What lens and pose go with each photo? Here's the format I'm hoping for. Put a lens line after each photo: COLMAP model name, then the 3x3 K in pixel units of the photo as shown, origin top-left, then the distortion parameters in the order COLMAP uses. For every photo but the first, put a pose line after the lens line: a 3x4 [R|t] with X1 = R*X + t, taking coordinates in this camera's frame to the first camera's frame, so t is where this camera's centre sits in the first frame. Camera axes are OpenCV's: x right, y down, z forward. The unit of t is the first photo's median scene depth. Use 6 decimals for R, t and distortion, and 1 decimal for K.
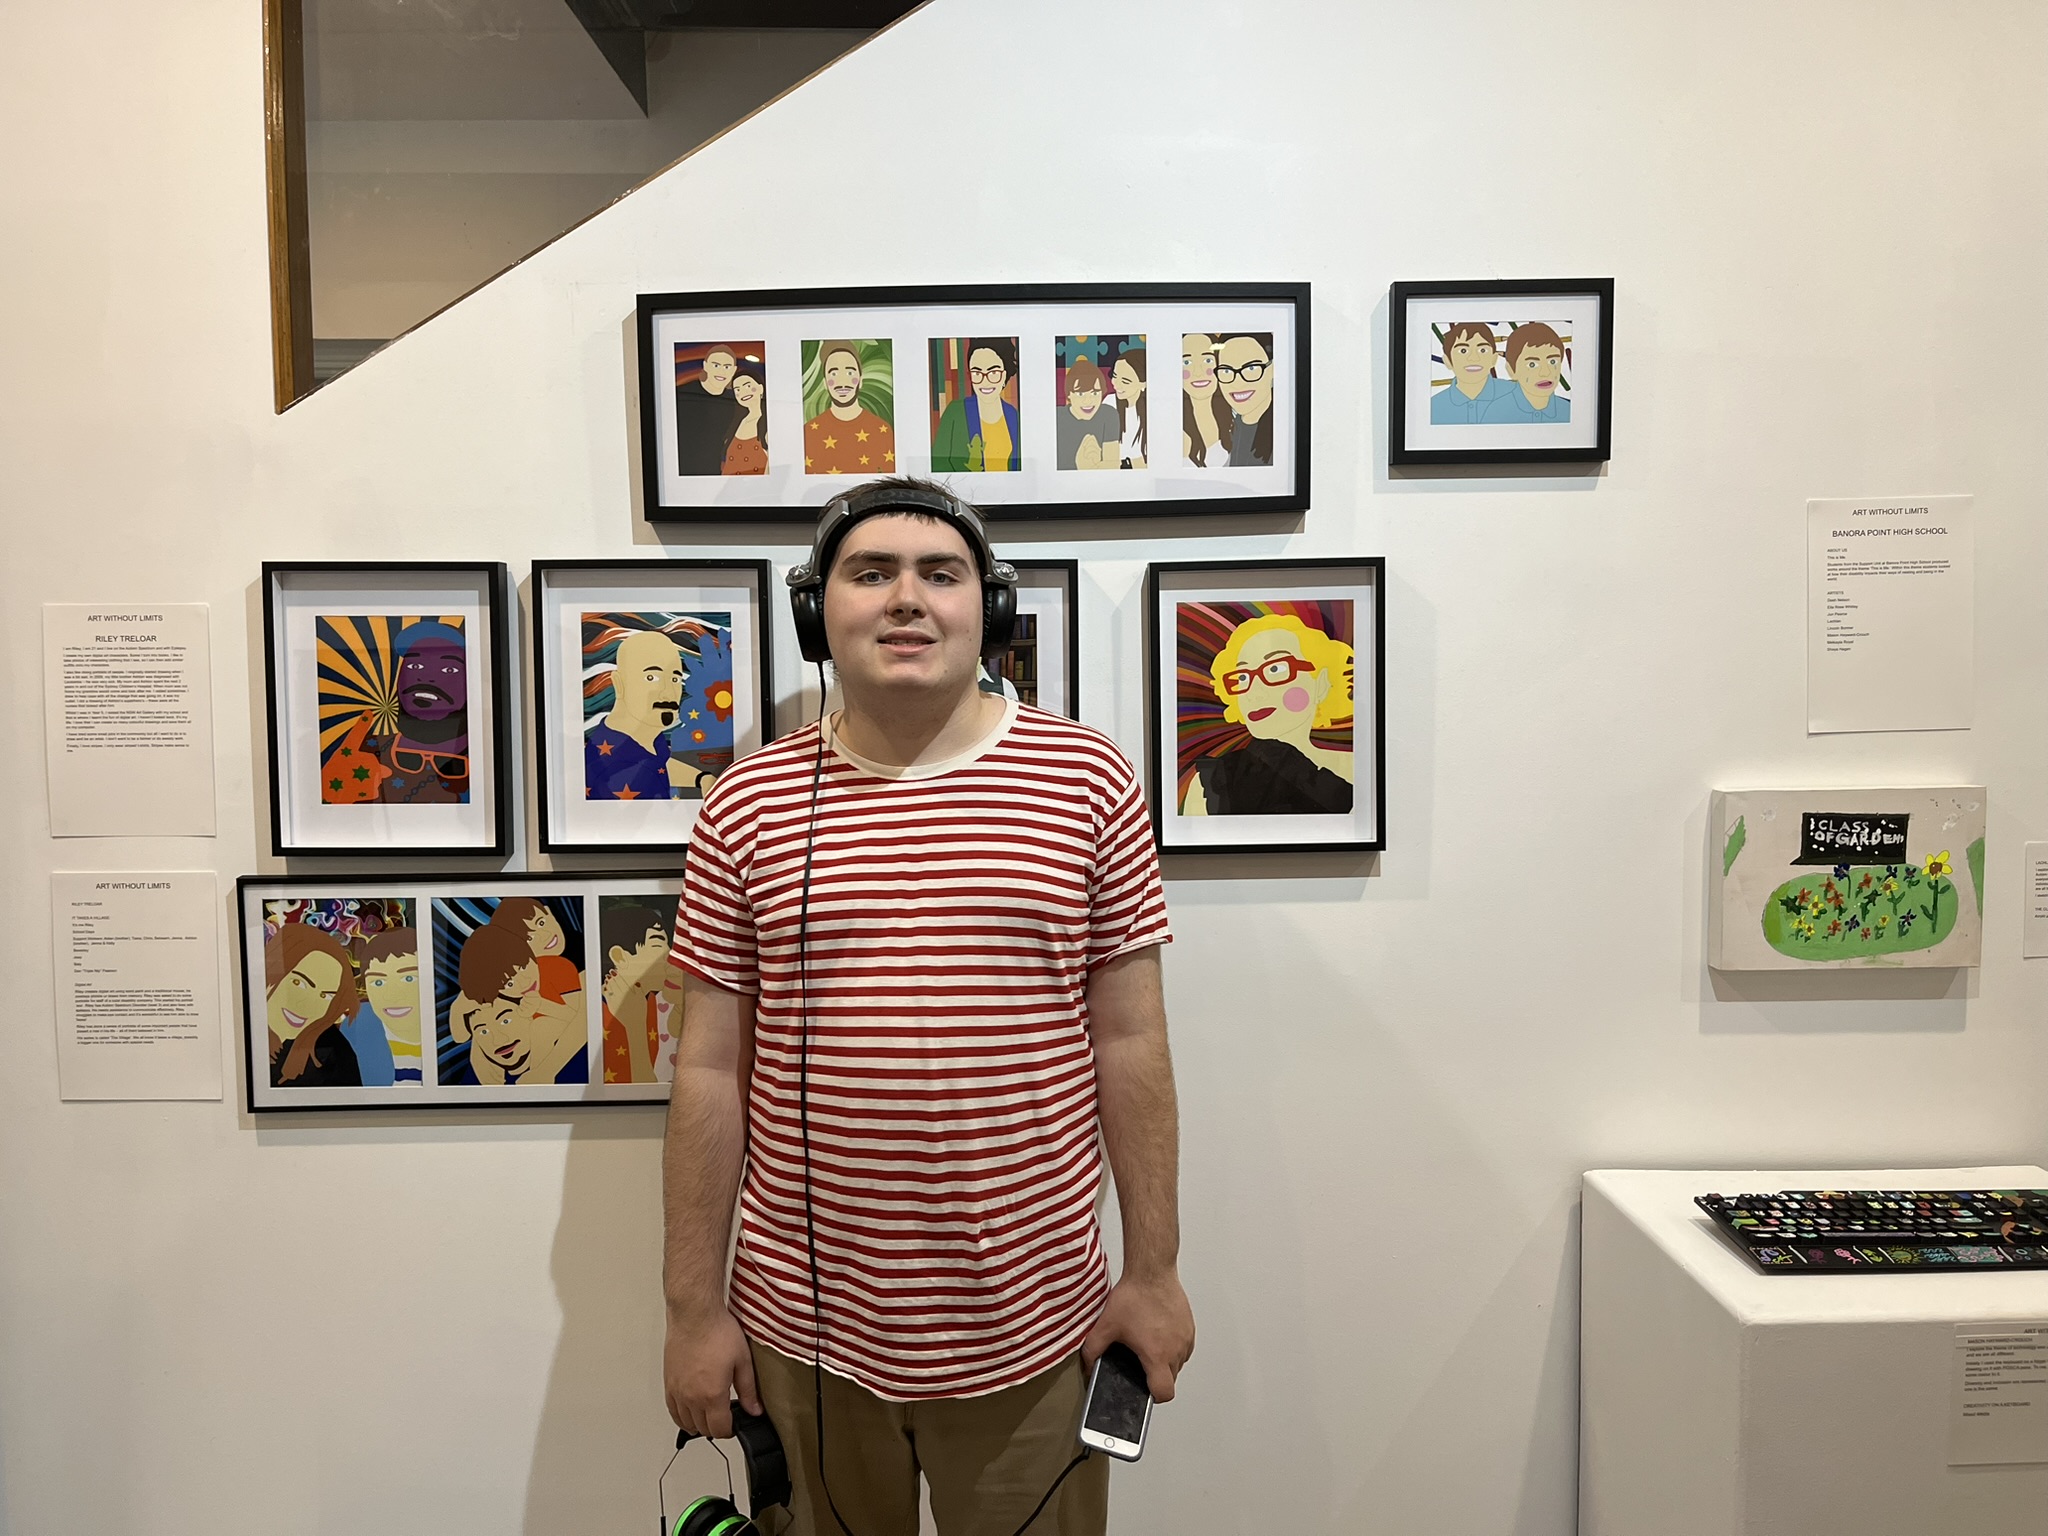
lens RADIAL K [[1551.6, 0, 1021.7], [0, 1551.6, 778.4], [0, 0, 1]] dist [0.046646, -0.085438]
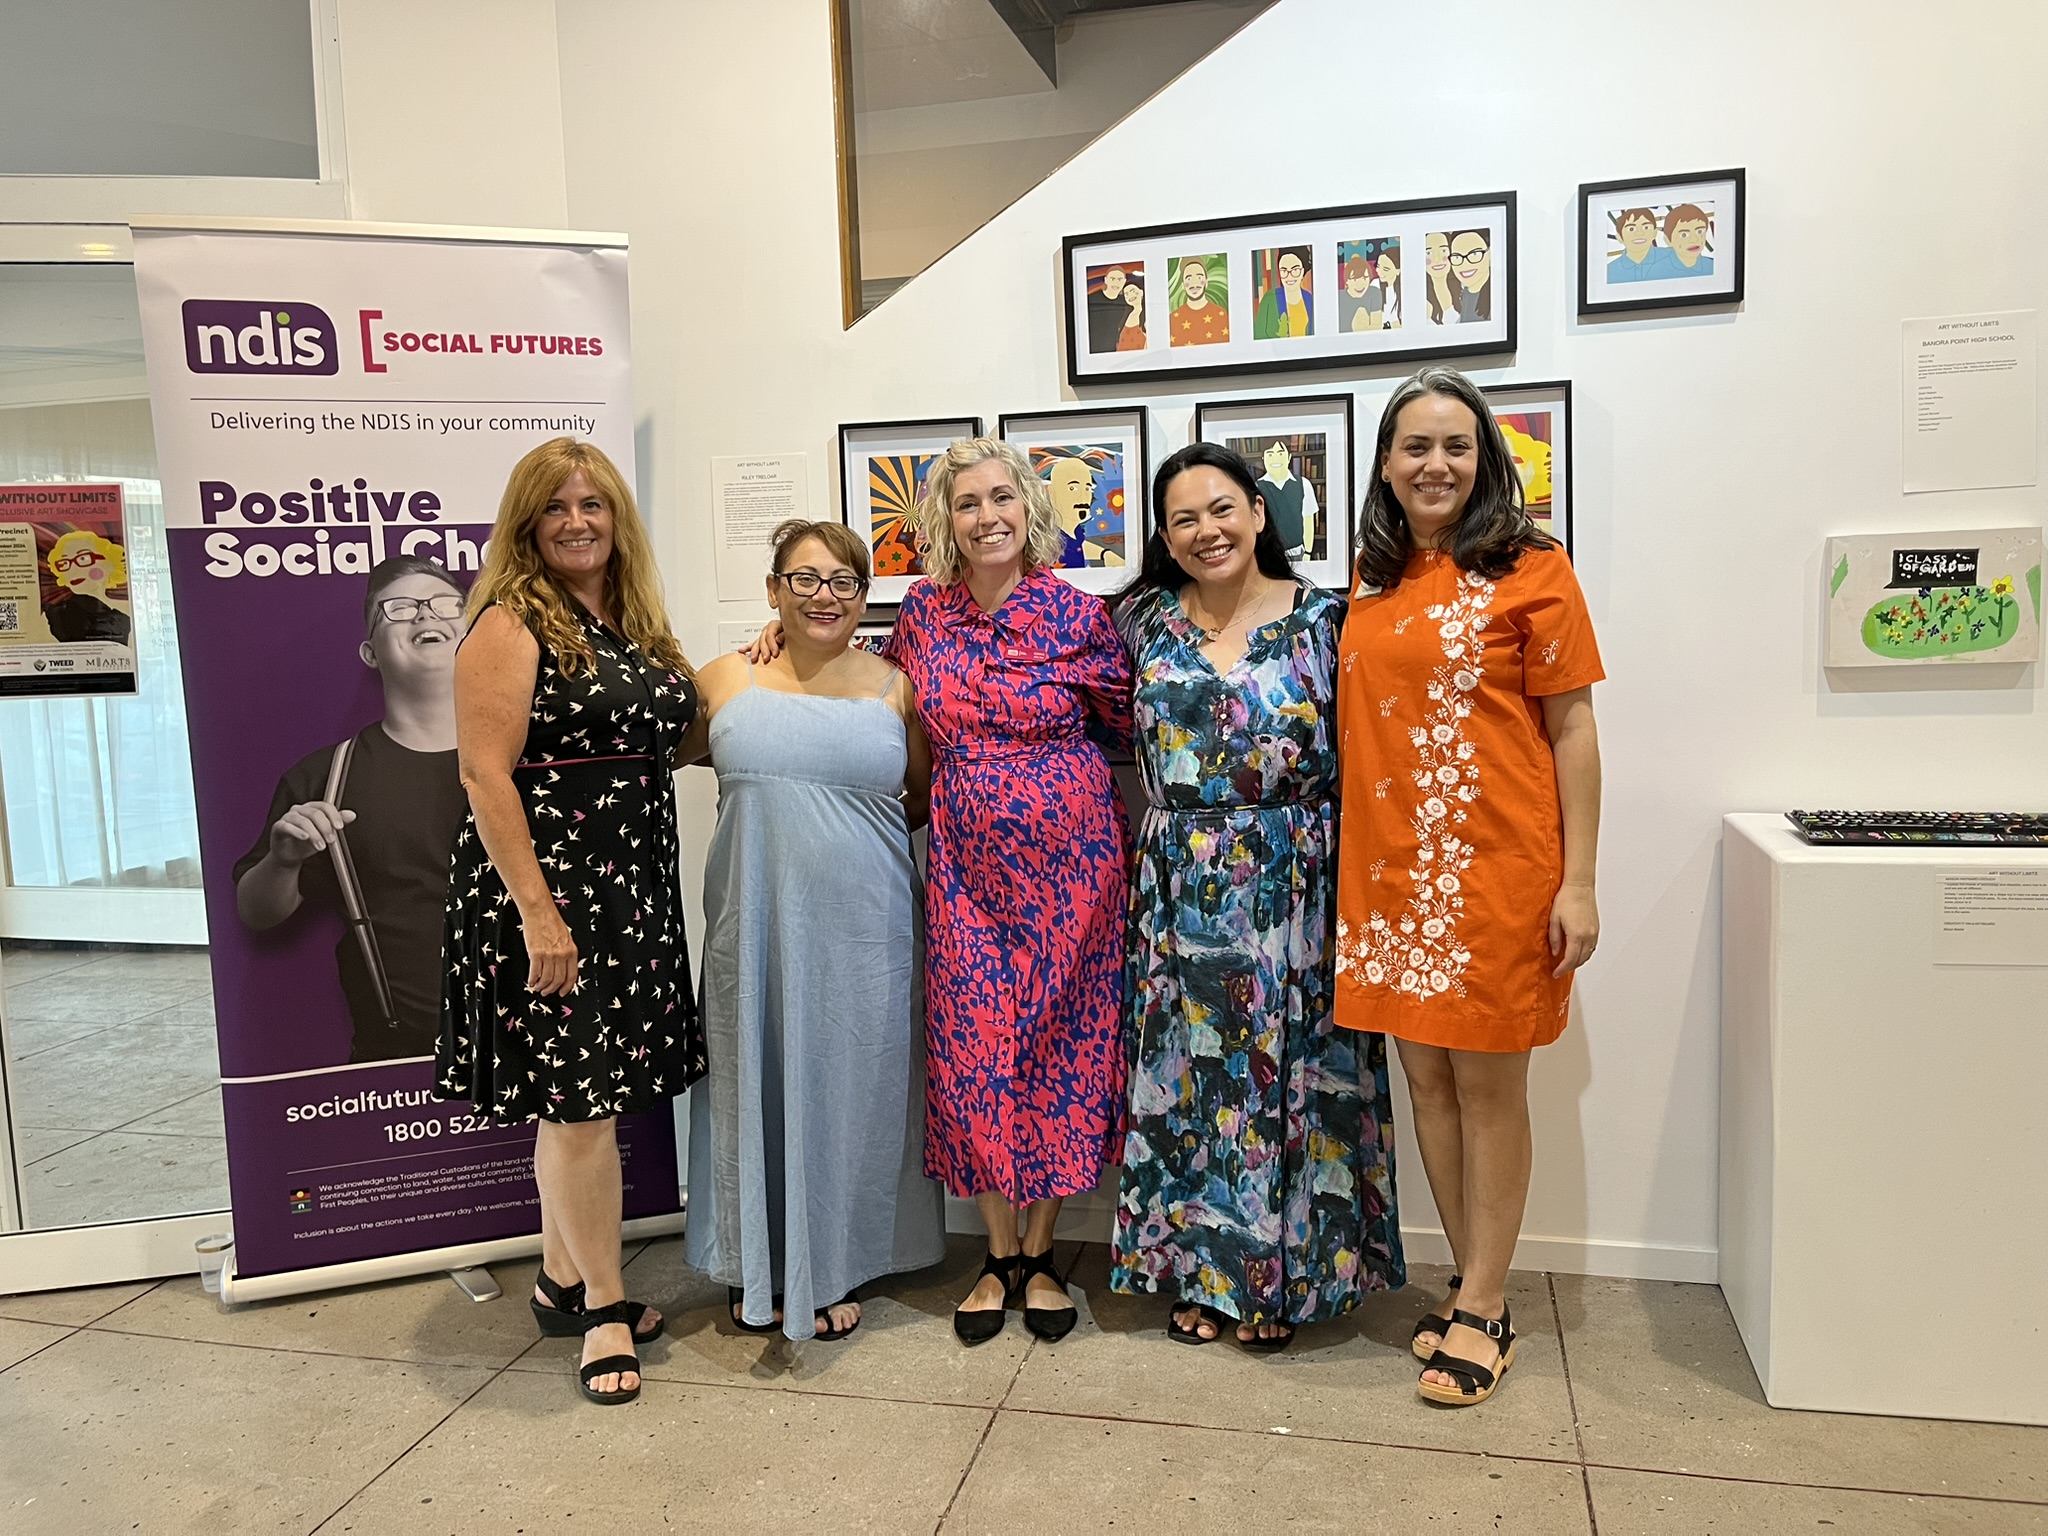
lens RADIAL K [[1551.6, 0, 1038.2], [0, 1551.6, 759.7], [0, 0, 1]] dist [0.046646, -0.085438]
pose [[0.971005, -0.000509, -0.239060, 0.098702], [0.010675, 0.999093, 0.041230, 0.142378], [0.238822, -0.042587, 0.970129, -0.522612]]
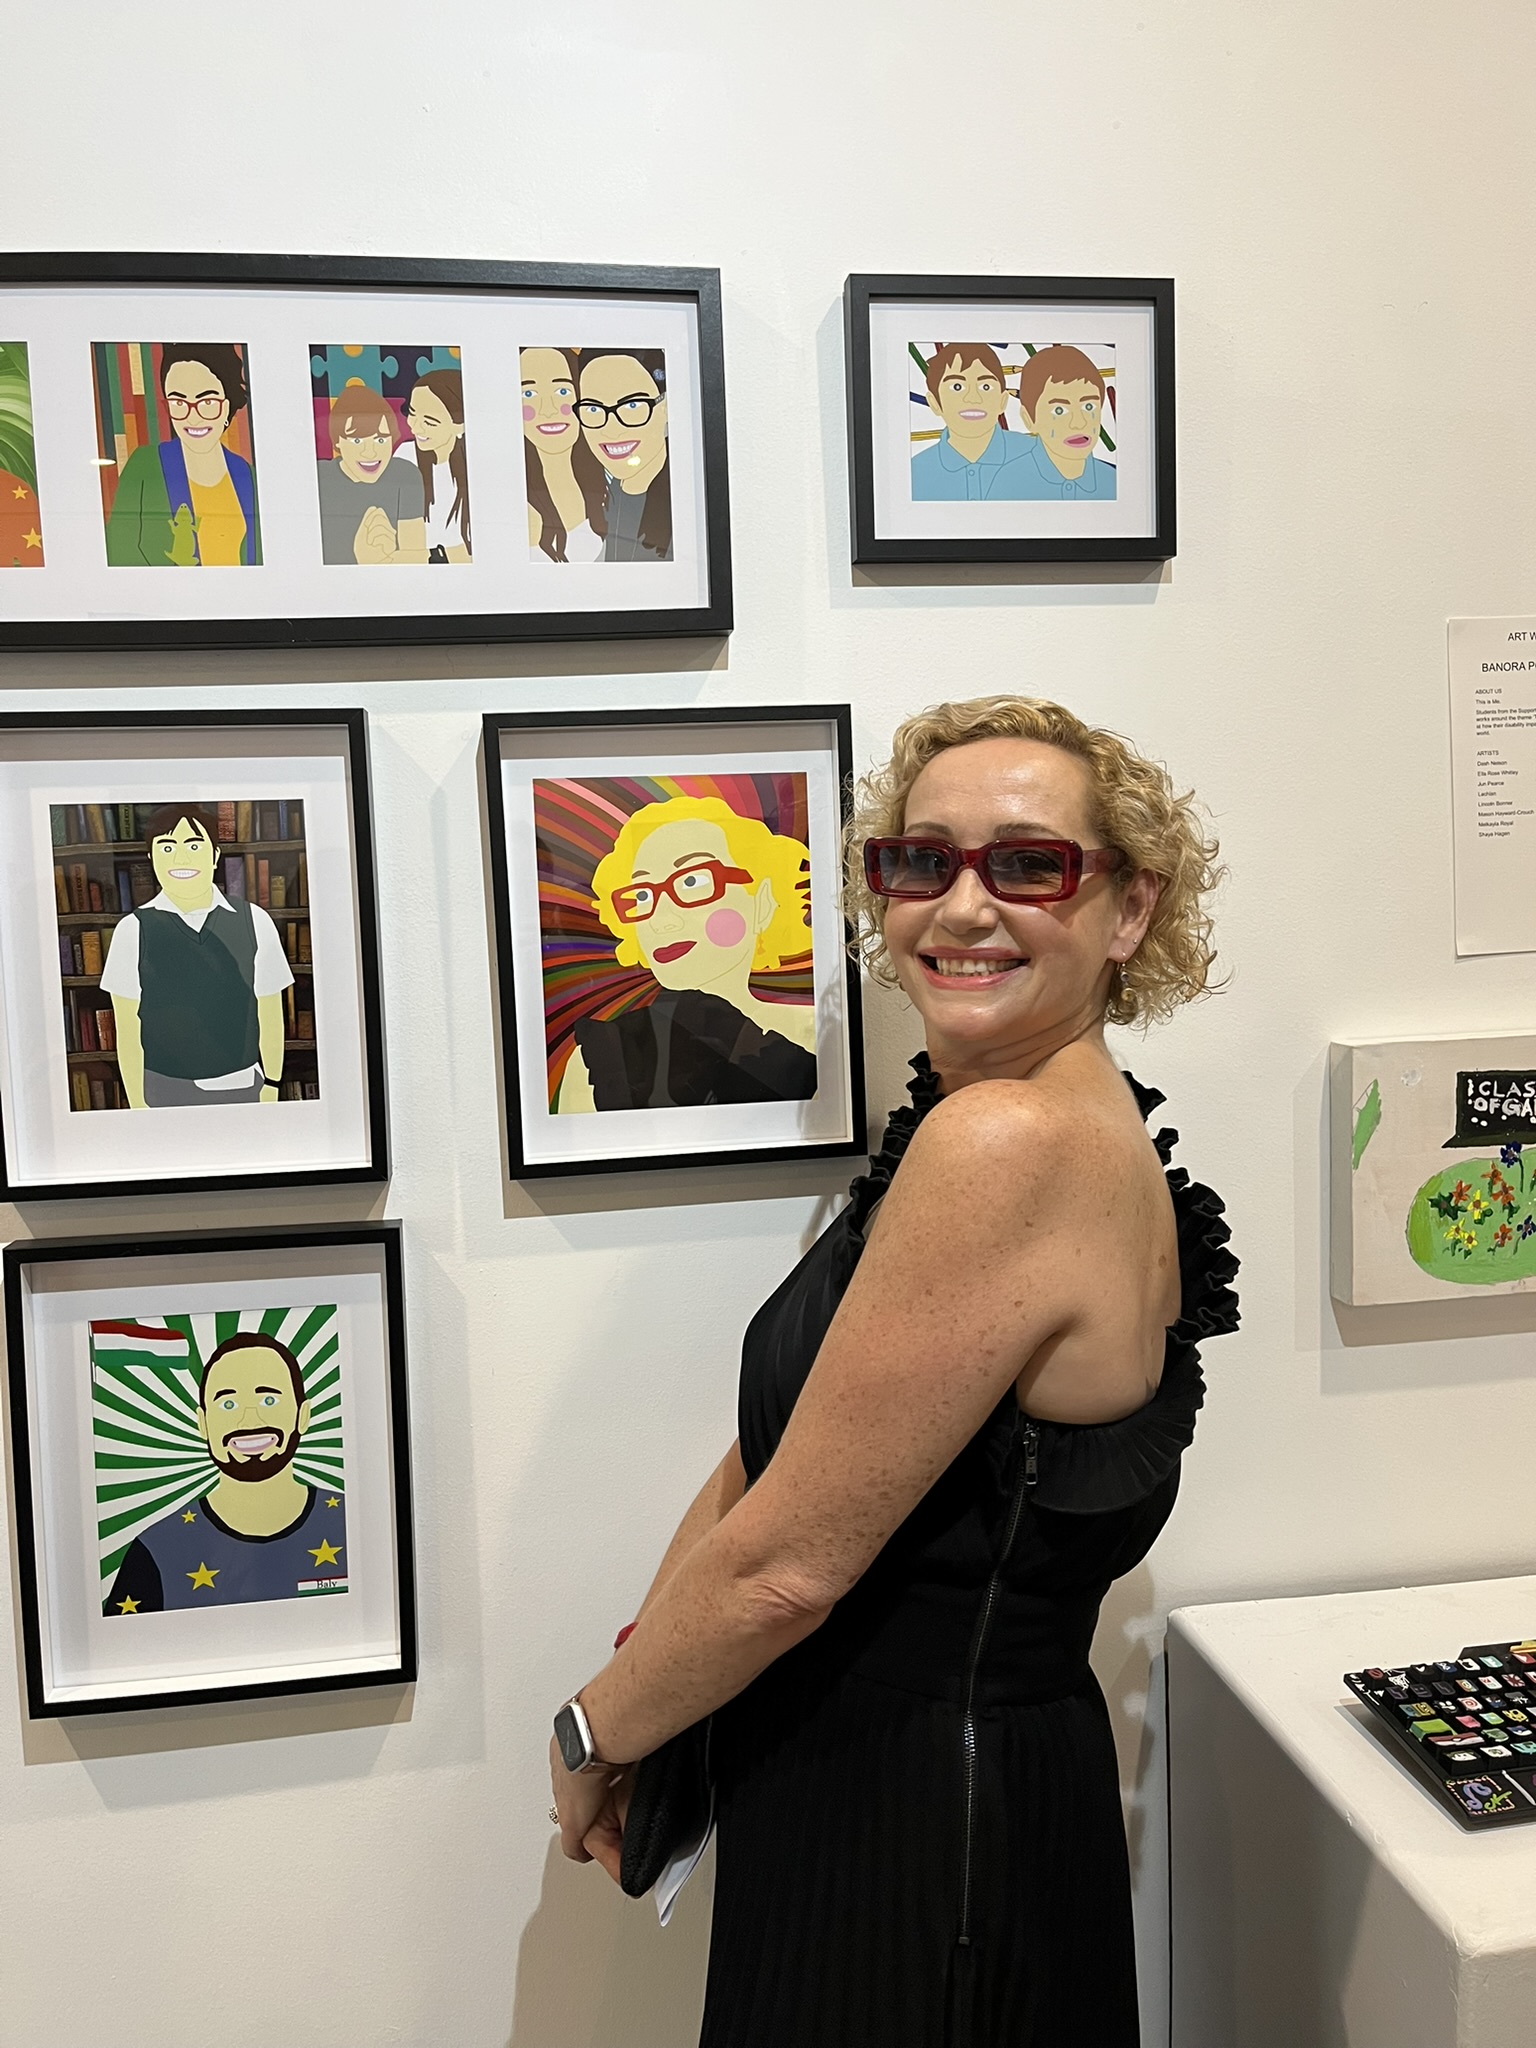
lens RADIAL K [[1551.6, 0, 755.9], [0, 1551.6, 1016.9], [0, 0, 1]] dist [0.046646, -0.085438]
pose [[0.989746, -0.035240, 0.138420, 0.099979], [0.034148, 0.999364, 0.010257, -0.020012], [-0.138694, -0.005425, 0.990320, 0.363069]]
